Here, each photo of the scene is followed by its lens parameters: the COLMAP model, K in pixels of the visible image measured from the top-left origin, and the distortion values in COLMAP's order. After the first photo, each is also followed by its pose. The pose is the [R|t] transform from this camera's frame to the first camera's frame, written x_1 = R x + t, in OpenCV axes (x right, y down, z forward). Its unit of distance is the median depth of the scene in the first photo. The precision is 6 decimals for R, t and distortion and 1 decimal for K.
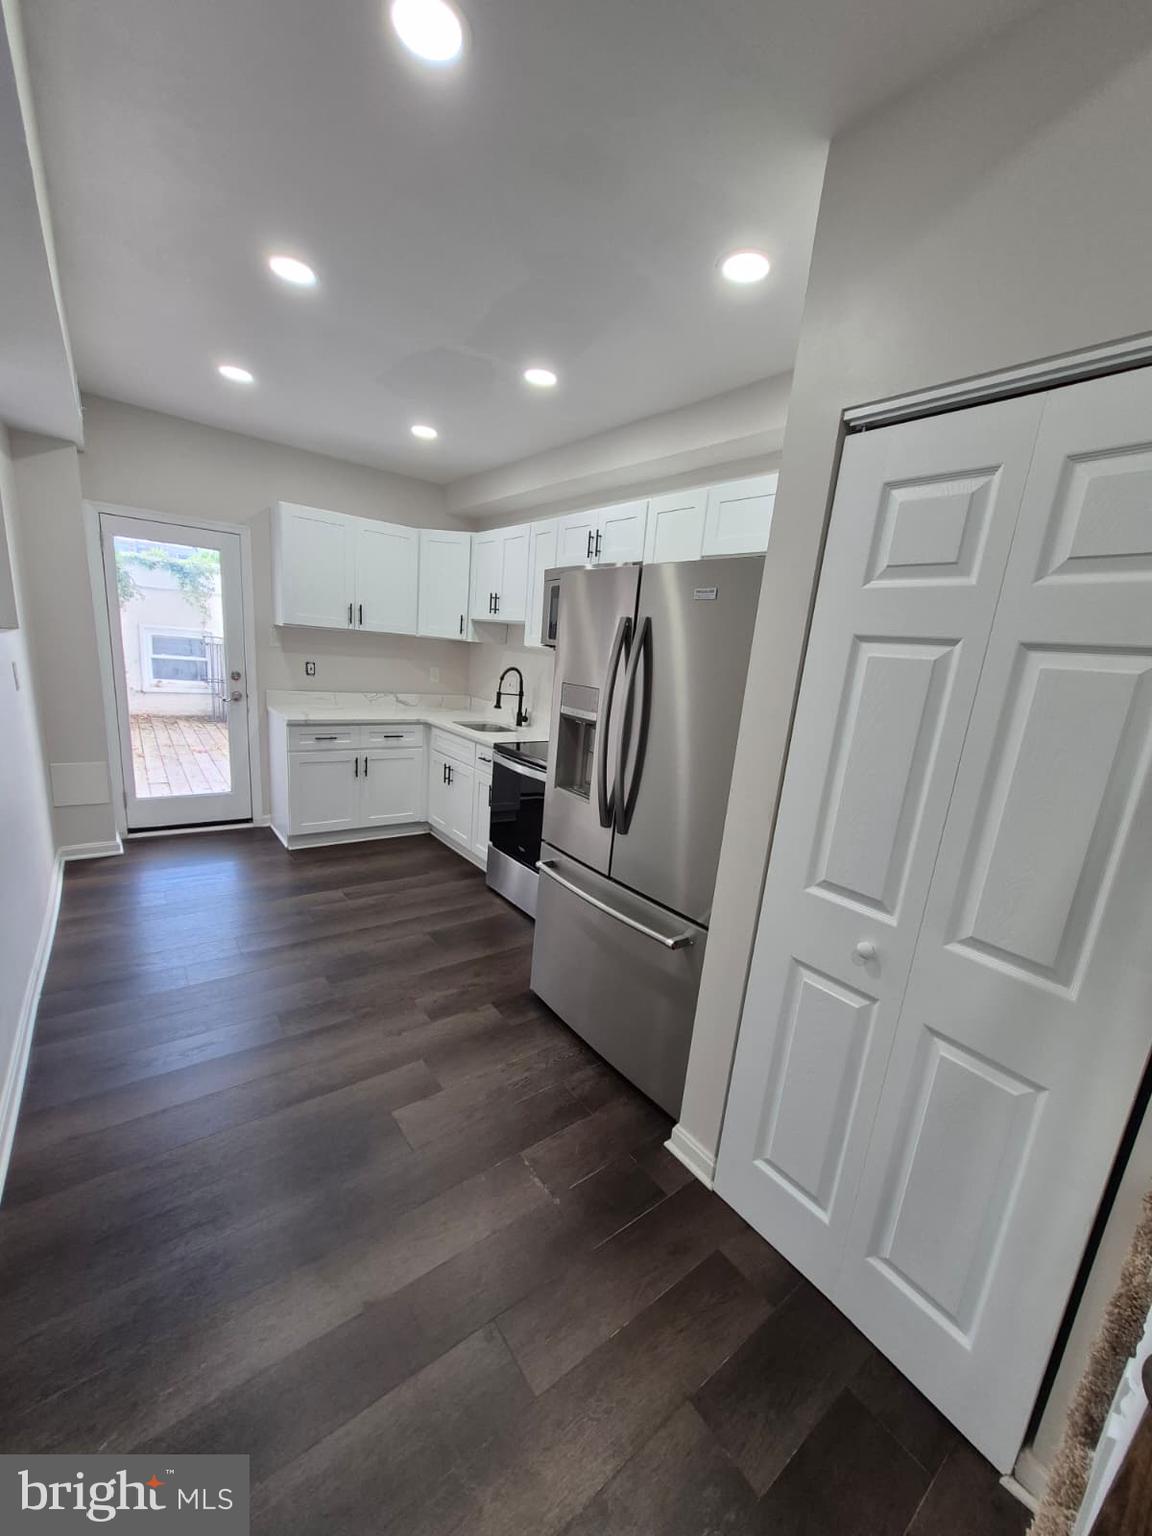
lens RADIAL K [[599.6, 0, 580.5], [0, 599.6, 788.5], [0, 0, 1]] dist [0.001187, 0.000231]
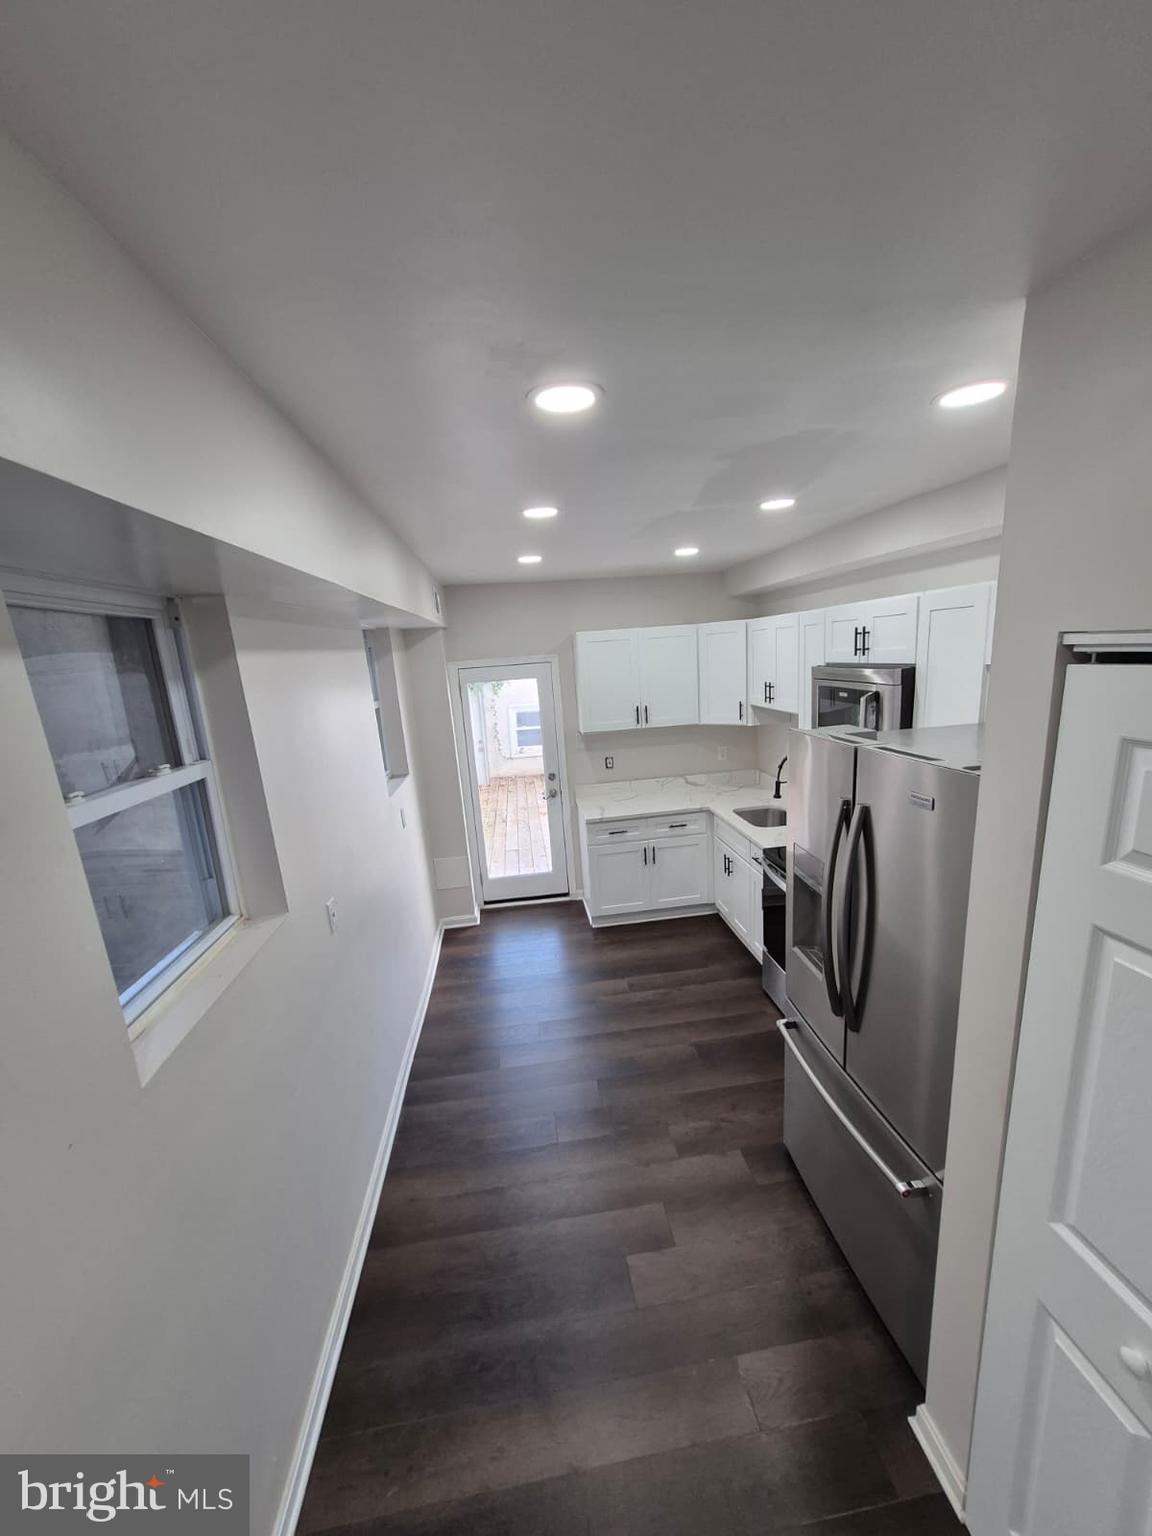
lens RADIAL K [[599.6, 0, 580.5], [0, 599.6, 788.5], [0, 0, 1]] dist [0.001187, 0.000231]
pose [[0.851973, -0.030156, -0.522716, 0.108465], [0.023190, 0.999534, -0.019867, -0.150863], [0.523071, 0.004804, 0.852275, 0.008621]]
